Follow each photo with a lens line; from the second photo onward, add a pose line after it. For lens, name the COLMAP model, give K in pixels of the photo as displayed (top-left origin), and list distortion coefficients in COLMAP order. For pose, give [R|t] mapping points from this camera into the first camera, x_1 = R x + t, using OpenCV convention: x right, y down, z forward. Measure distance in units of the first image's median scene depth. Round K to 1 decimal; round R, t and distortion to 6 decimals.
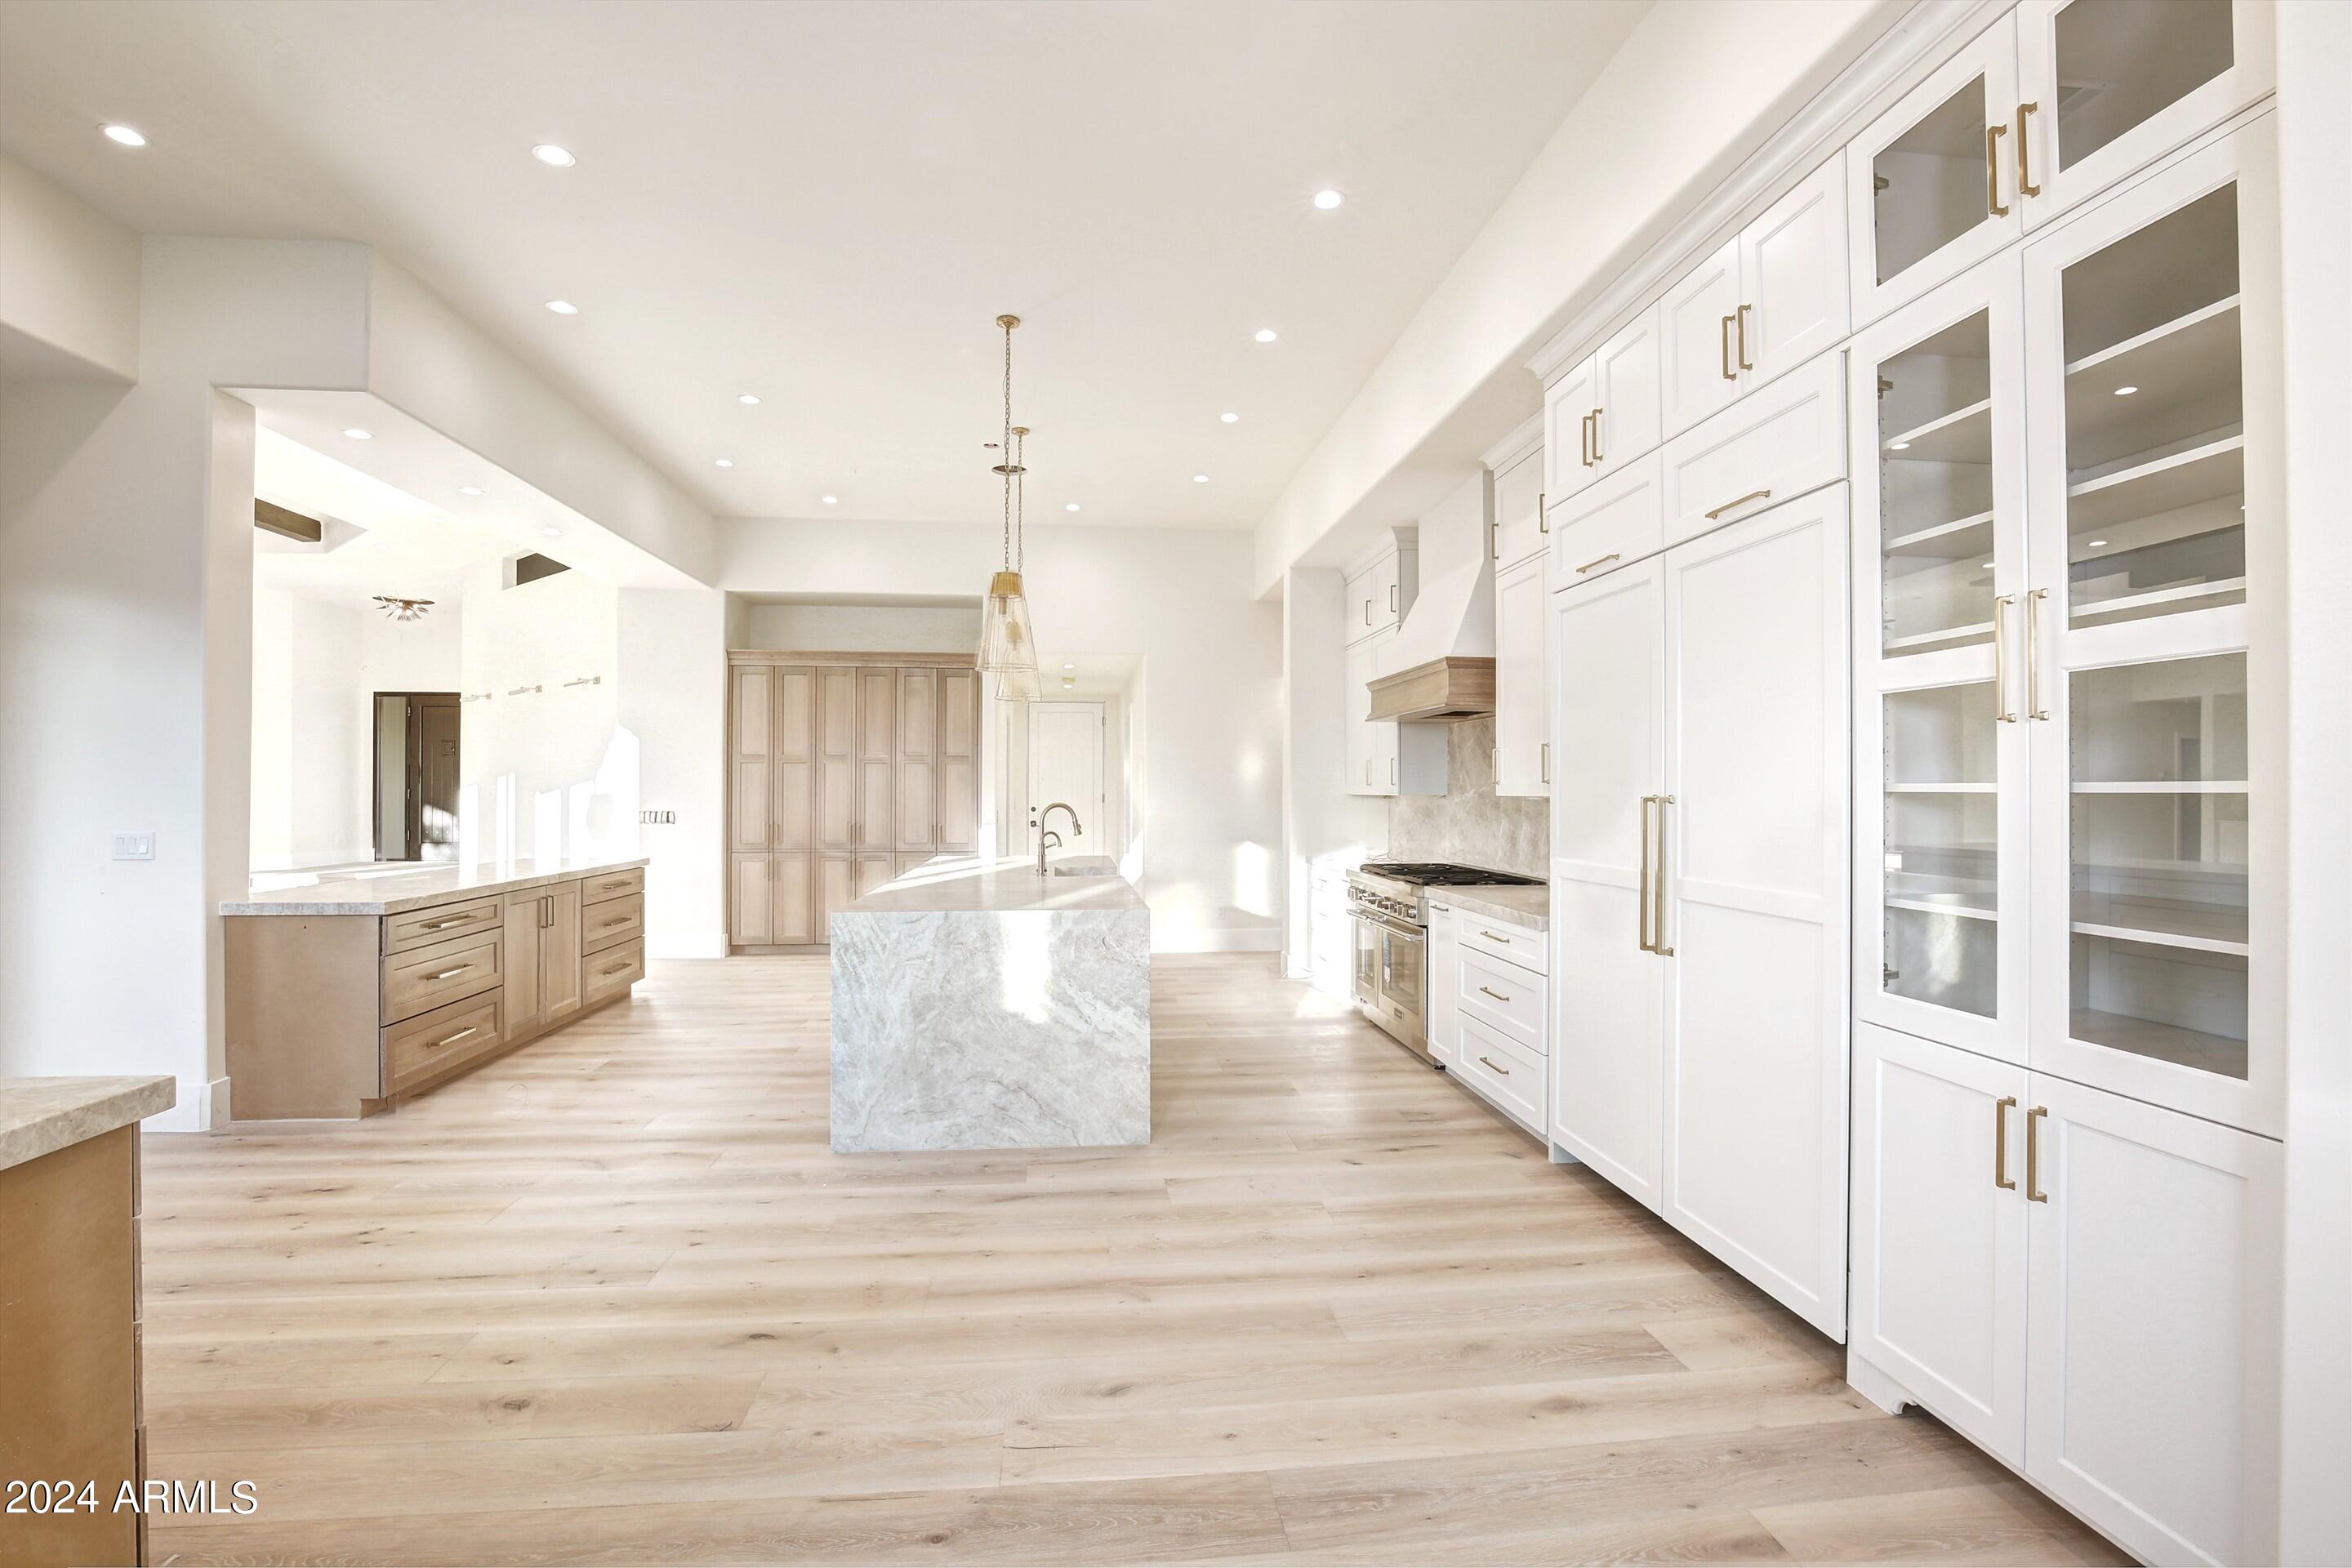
lens RADIAL K [[1063.4, 0, 1172.8], [0, 1063.4, 778.9], [0, 0, 1]] dist [-0.020133, -0.000005]
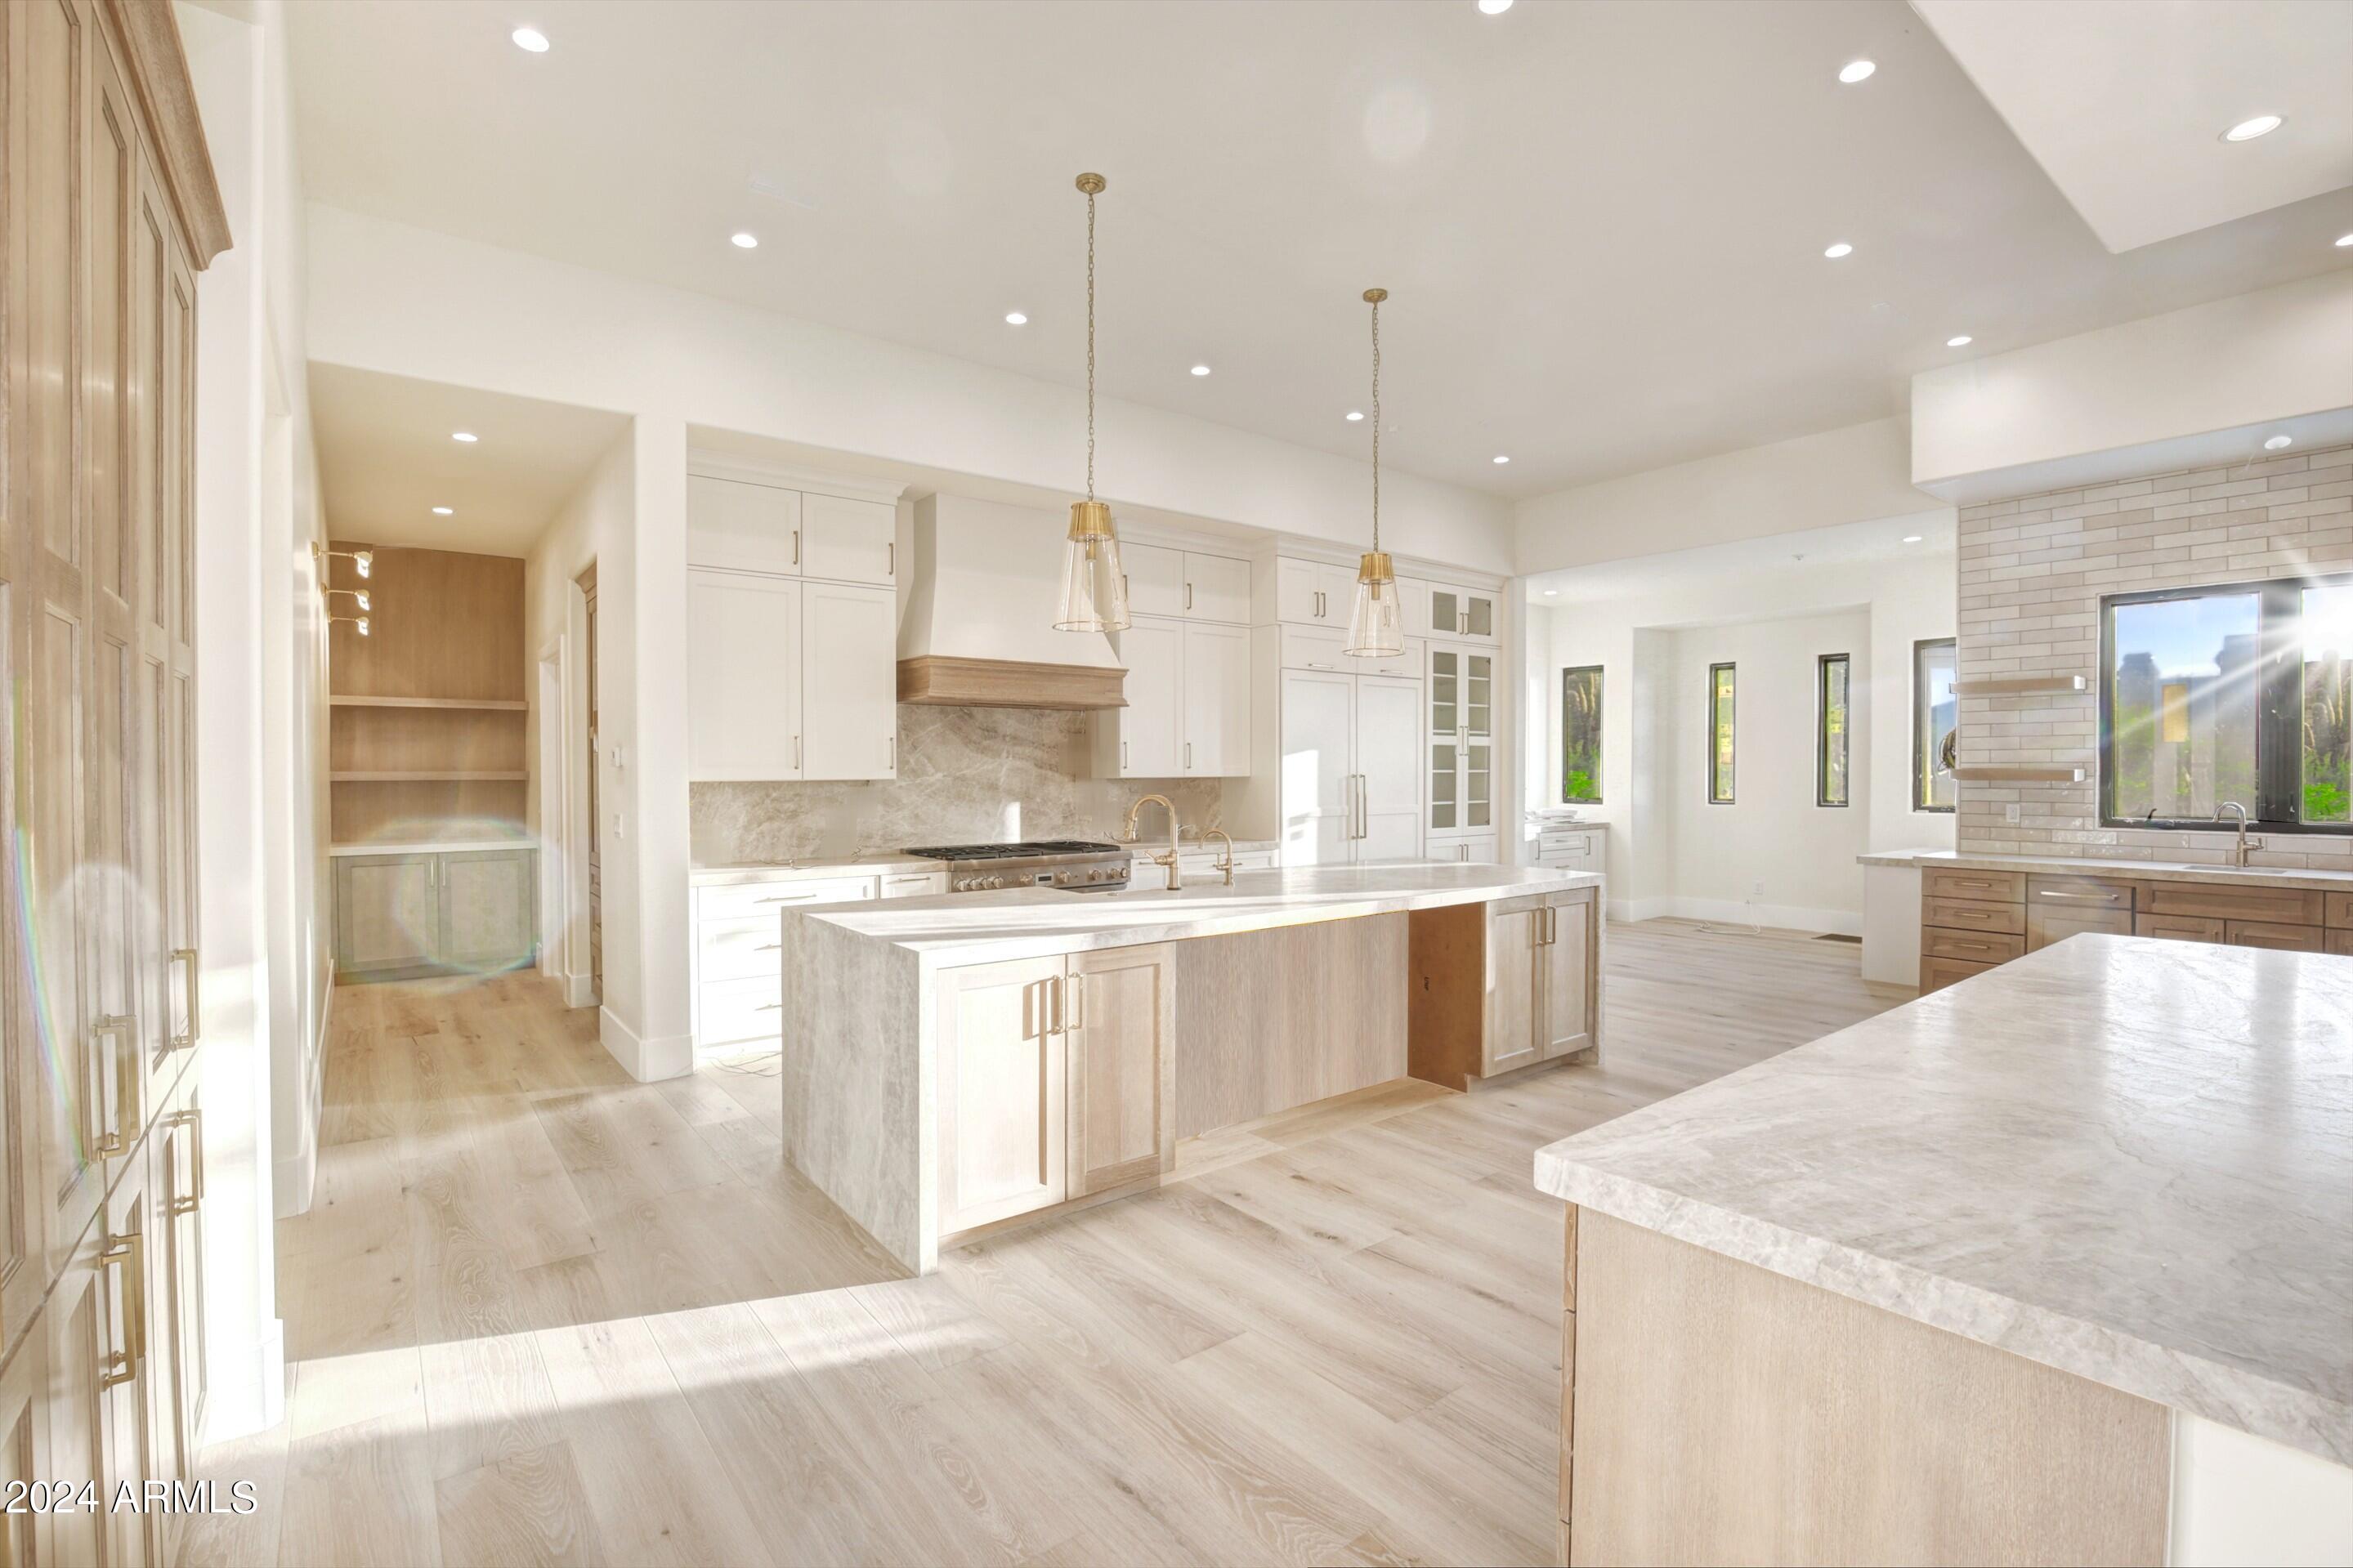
lens RADIAL K [[1063.7, 0, 1176.0], [0, 1063.7, 783.6], [0, 0, 1]] dist [-0.020133, -0.000005]
pose [[-0.528474, -0.013598, 0.848841, -2.145824], [-0.008680, 0.999906, 0.010613, 0.021567], [-0.848905, -0.001759, -0.528542, 4.069199]]
